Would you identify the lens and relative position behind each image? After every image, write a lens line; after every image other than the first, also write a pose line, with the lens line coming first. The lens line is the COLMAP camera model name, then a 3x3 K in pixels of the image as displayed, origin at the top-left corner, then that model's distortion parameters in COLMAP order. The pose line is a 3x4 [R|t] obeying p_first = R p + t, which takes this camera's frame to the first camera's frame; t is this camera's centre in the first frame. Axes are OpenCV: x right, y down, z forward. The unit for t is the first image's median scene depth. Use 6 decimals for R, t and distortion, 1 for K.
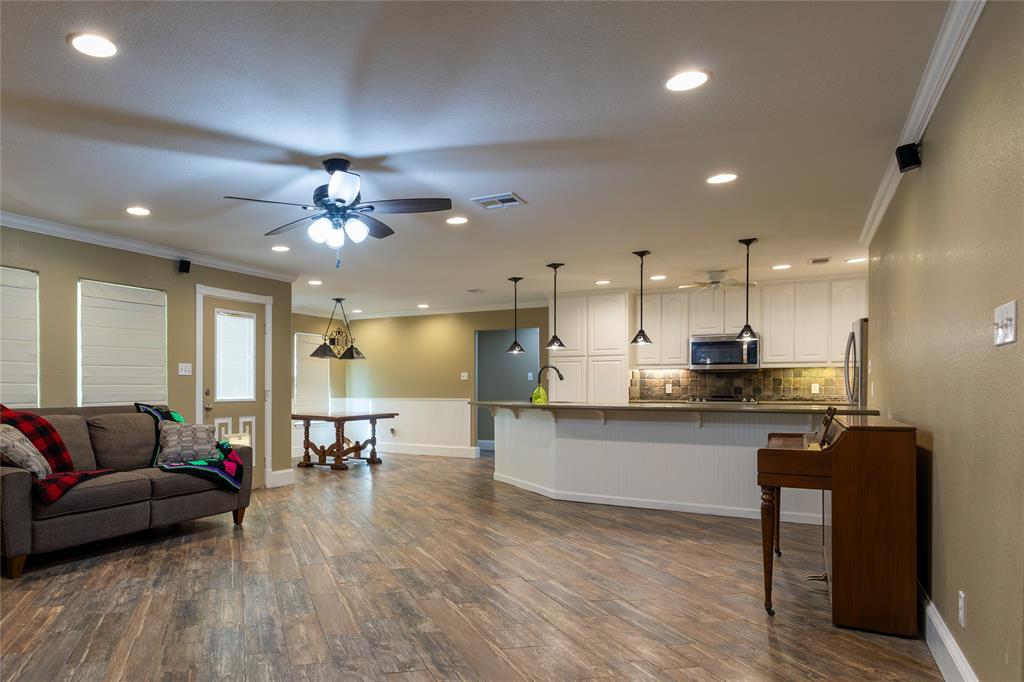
lens RADIAL K [[654.4, 0, 363.2], [0, 654.4, 391.3], [0, 0, 1]] dist [0.000159, 0.000555]
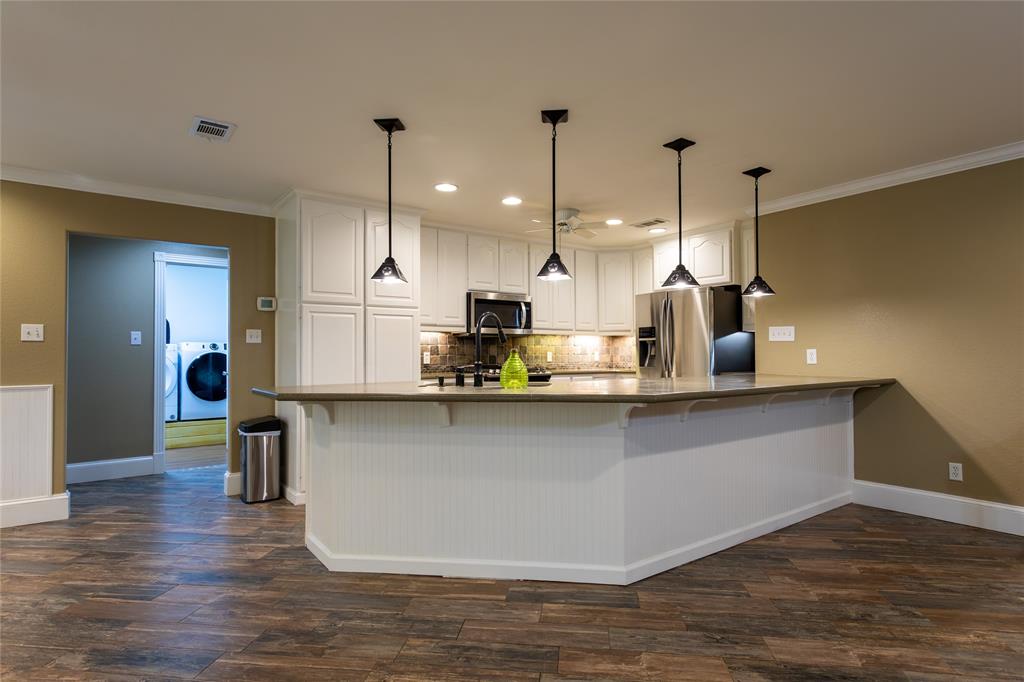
lens RADIAL K [[544.0, 0, 513.3], [0, 544.0, 349.0], [0, 0, 1]] dist [0.003069, 0.000777]
pose [[0.337829, 0.008422, 0.941170, -0.100799], [0.010342, 0.999866, -0.012660, -0.005980], [-0.941151, 0.014010, 0.337696, 0.785836]]
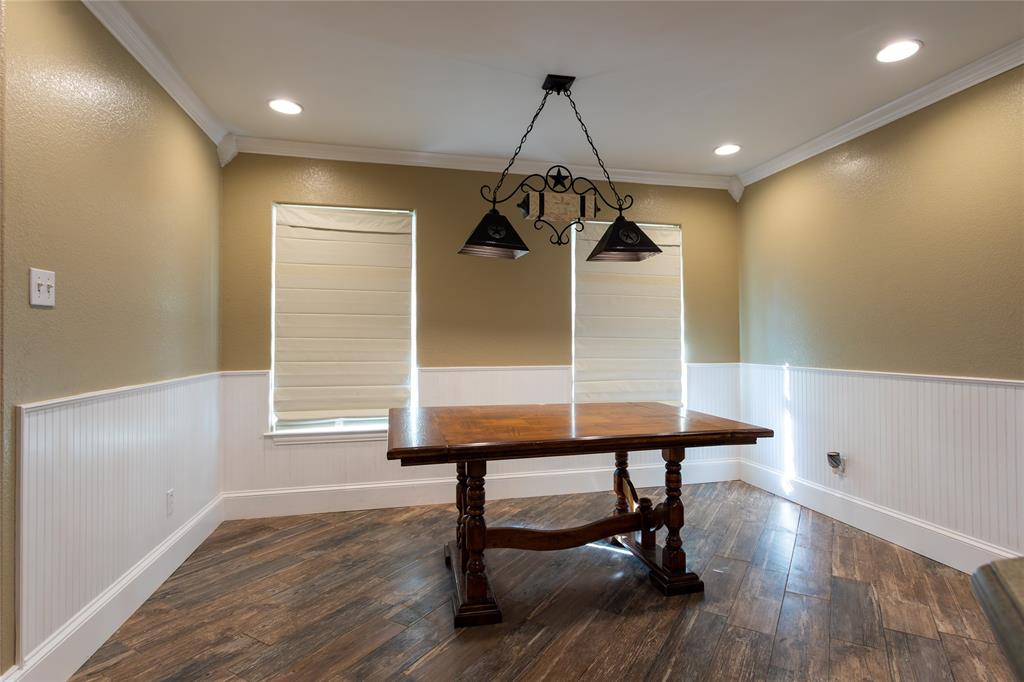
lens RADIAL K [[525.5, 0, 537.4], [0, 525.5, 336.3], [0, 0, 1]] dist [0.004321, -0.000006]
pose [[0.746066, -0.008080, -0.665823, 0.166796], [0.000749, 0.999936, -0.011295, -0.006407], [0.665872, 0.007928, 0.746024, 0.966945]]
